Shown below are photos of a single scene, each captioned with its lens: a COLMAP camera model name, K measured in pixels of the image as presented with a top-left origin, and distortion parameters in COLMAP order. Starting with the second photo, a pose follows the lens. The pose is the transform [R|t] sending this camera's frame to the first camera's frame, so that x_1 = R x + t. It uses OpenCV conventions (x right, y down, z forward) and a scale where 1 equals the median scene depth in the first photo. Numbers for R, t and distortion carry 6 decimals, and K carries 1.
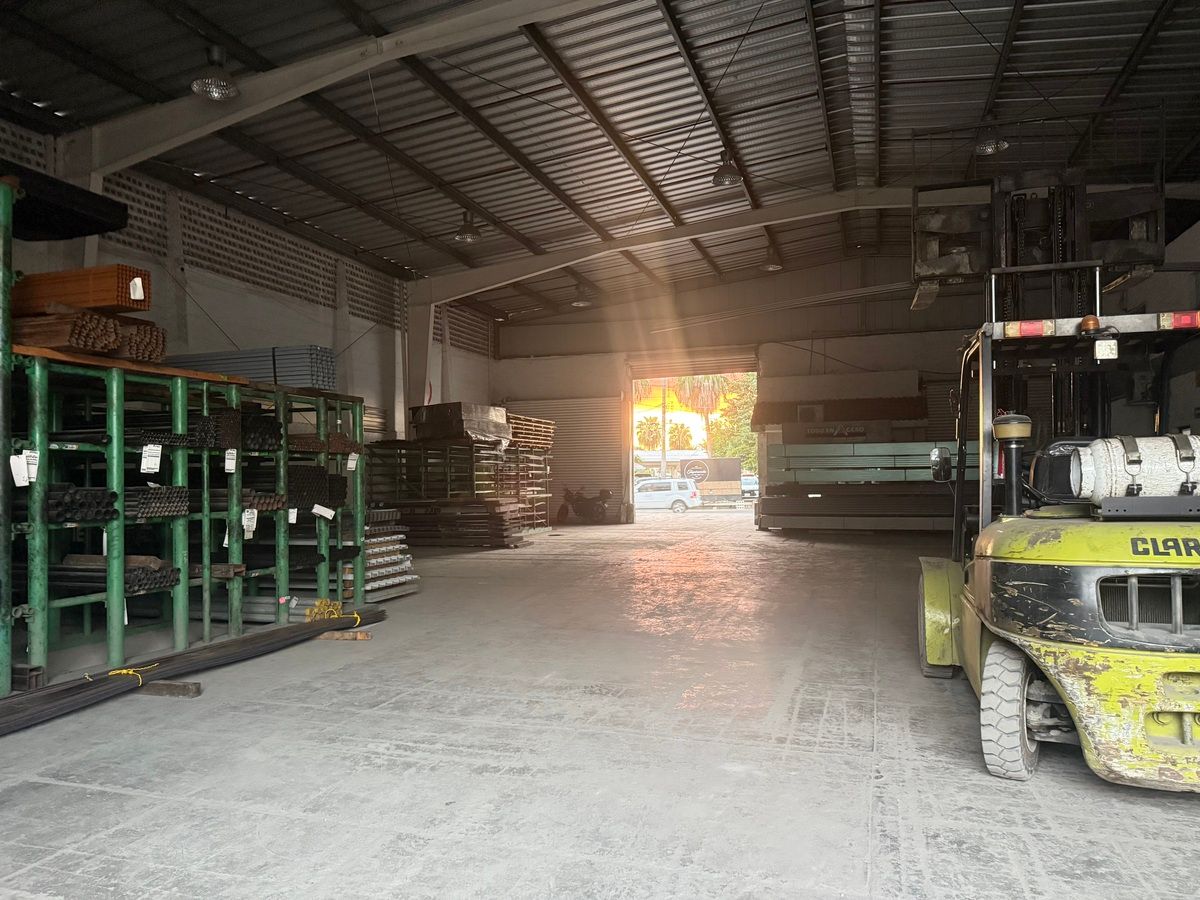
lens RADIAL K [[831.3, 0, 600.0], [0, 831.3, 450.0], [0, 0, 1]] dist [0.100337, -0.144282]
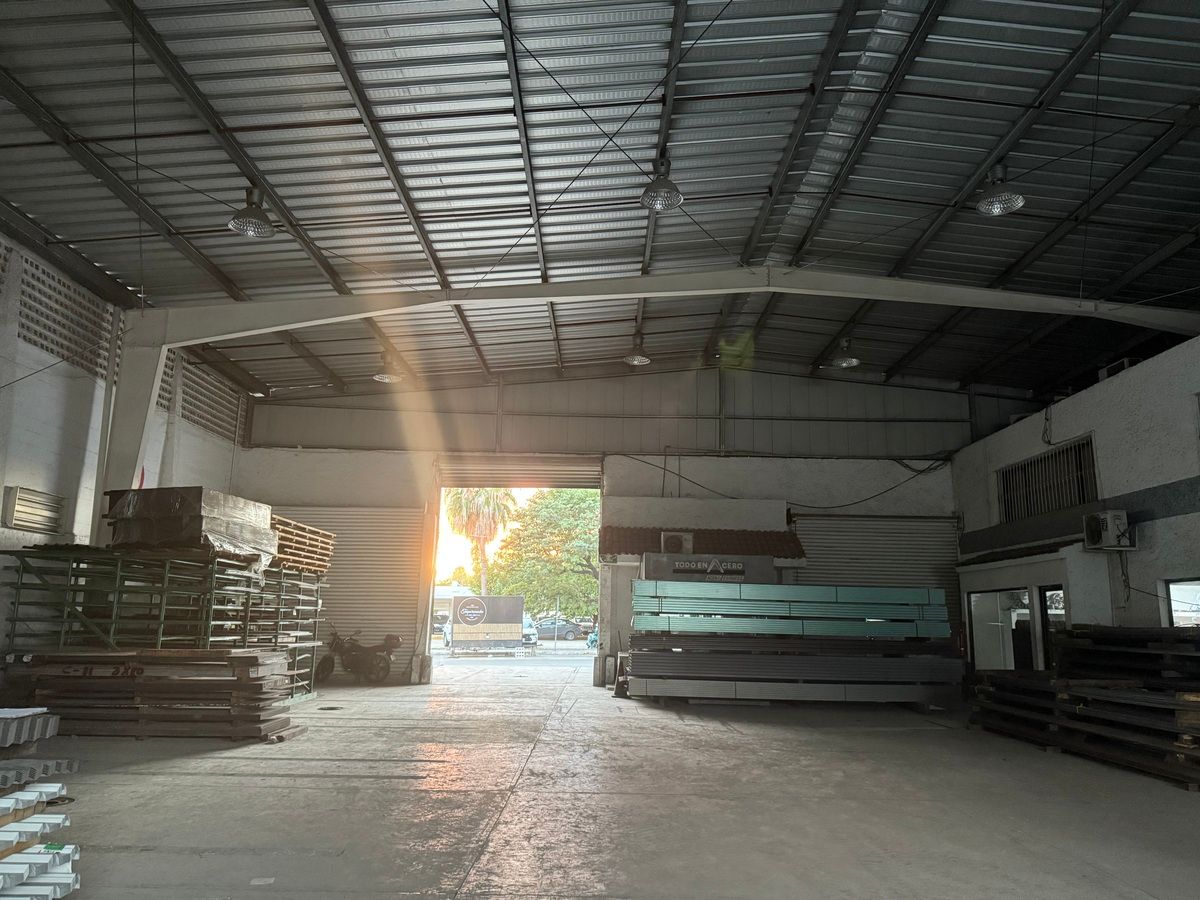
lens RADIAL K [[831.3, 0, 600.0], [0, 831.3, 450.0], [0, 0, 1]] dist [0.100337, -0.144282]
pose [[0.949628, 0.091825, 0.299625, -0.066889], [-0.041355, 0.984466, -0.170636, 0.007623], [-0.310639, 0.149650, 0.938674, 0.278944]]
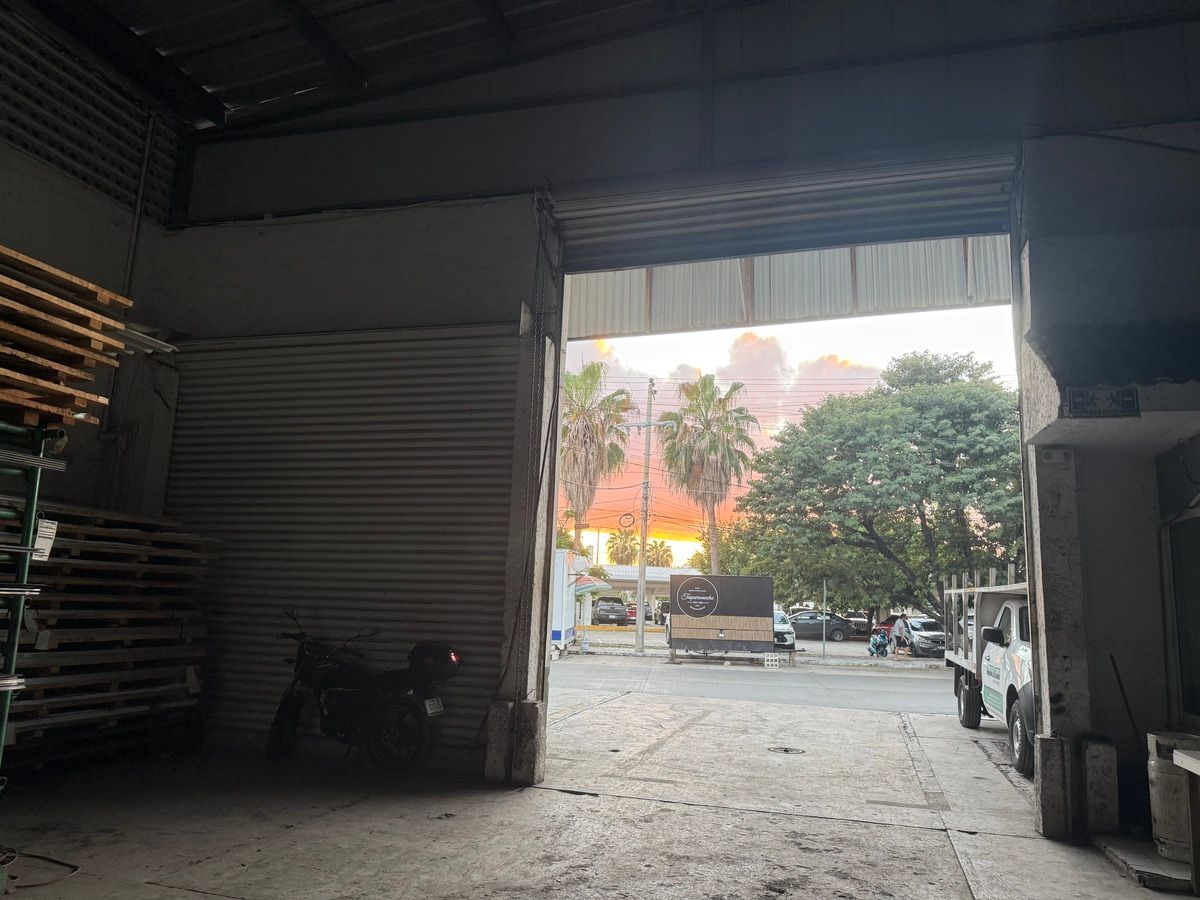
lens RADIAL K [[824.0, 0, 602.8], [0, 824.0, 434.4], [0, 0, 1]] dist [0.153680, -0.136172]
pose [[0.998186, 0.054145, 0.026308, 0.058174], [-0.049053, 0.984922, -0.165901, 0.028270], [-0.034894, 0.164309, 0.985791, 0.863141]]
